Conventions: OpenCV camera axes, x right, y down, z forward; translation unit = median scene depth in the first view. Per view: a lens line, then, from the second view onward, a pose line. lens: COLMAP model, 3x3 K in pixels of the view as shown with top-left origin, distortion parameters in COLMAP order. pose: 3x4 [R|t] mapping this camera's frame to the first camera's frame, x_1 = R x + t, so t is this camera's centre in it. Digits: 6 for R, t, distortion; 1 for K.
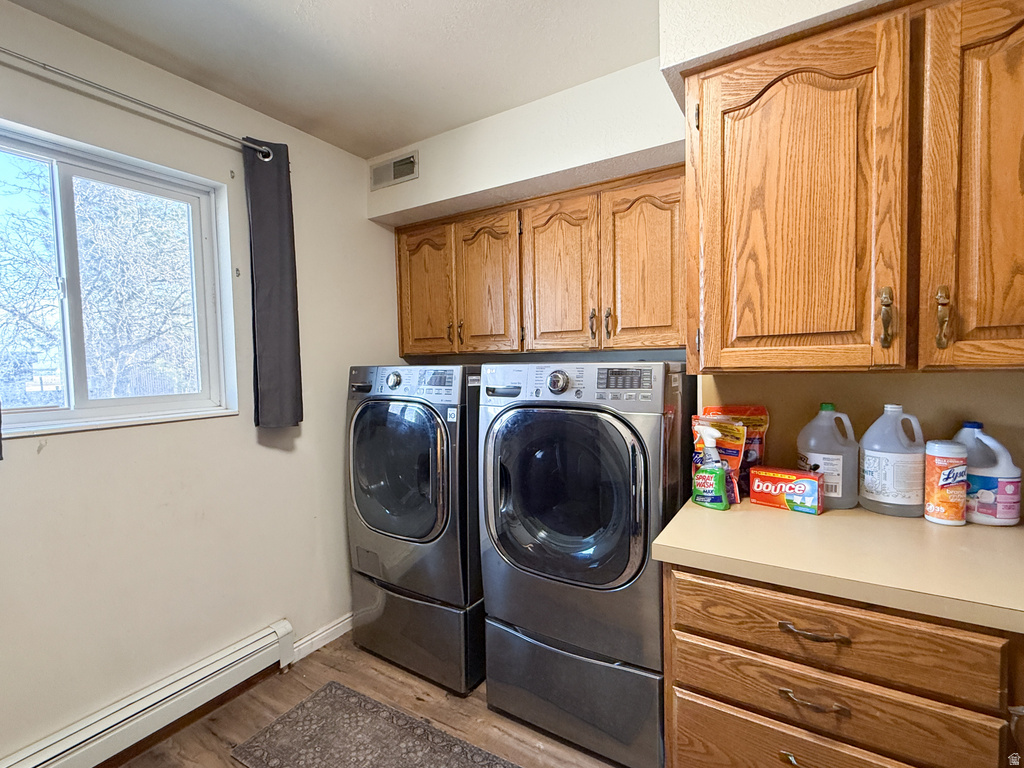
lens RADIAL K [[474.4, 0, 512.0], [0, 474.4, 384.0], [0, 0, 1]] dist [-0.001766, -0.000358]
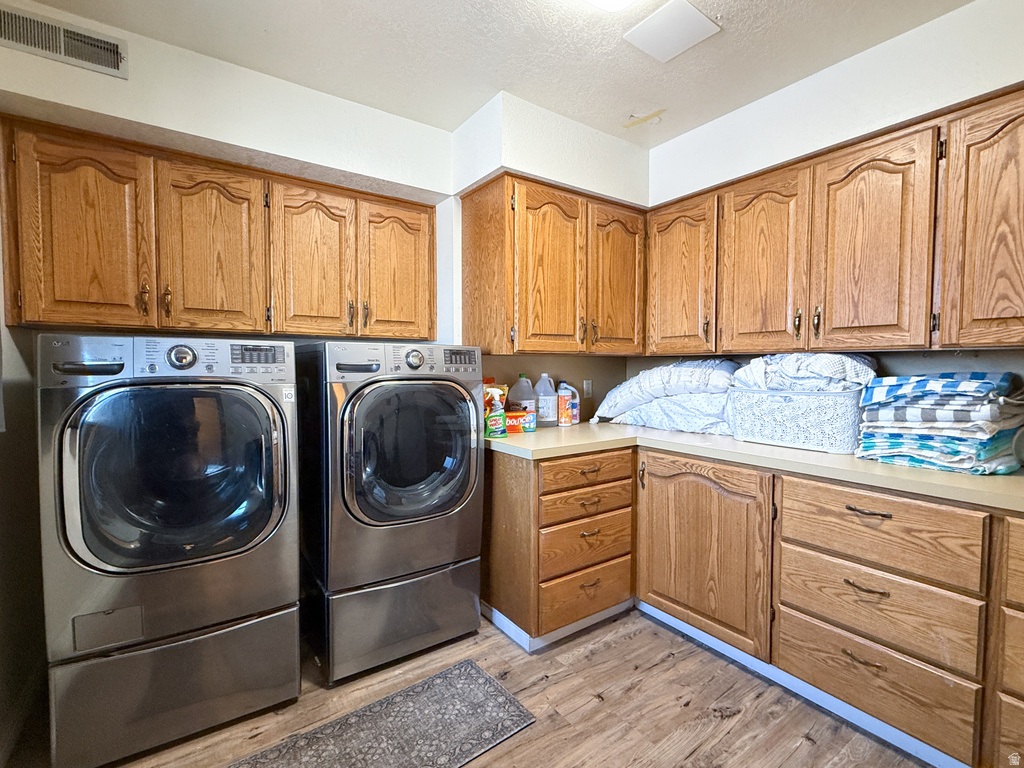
lens RADIAL K [[474.4, 0, 512.0], [0, 474.4, 384.0], [0, 0, 1]] dist [-0.001766, -0.000358]
pose [[0.389961, -0.016639, 0.920681, -1.070050], [0.032142, 0.999473, 0.004449, 0.071795], [-0.920270, 0.027858, 0.390290, 0.324095]]
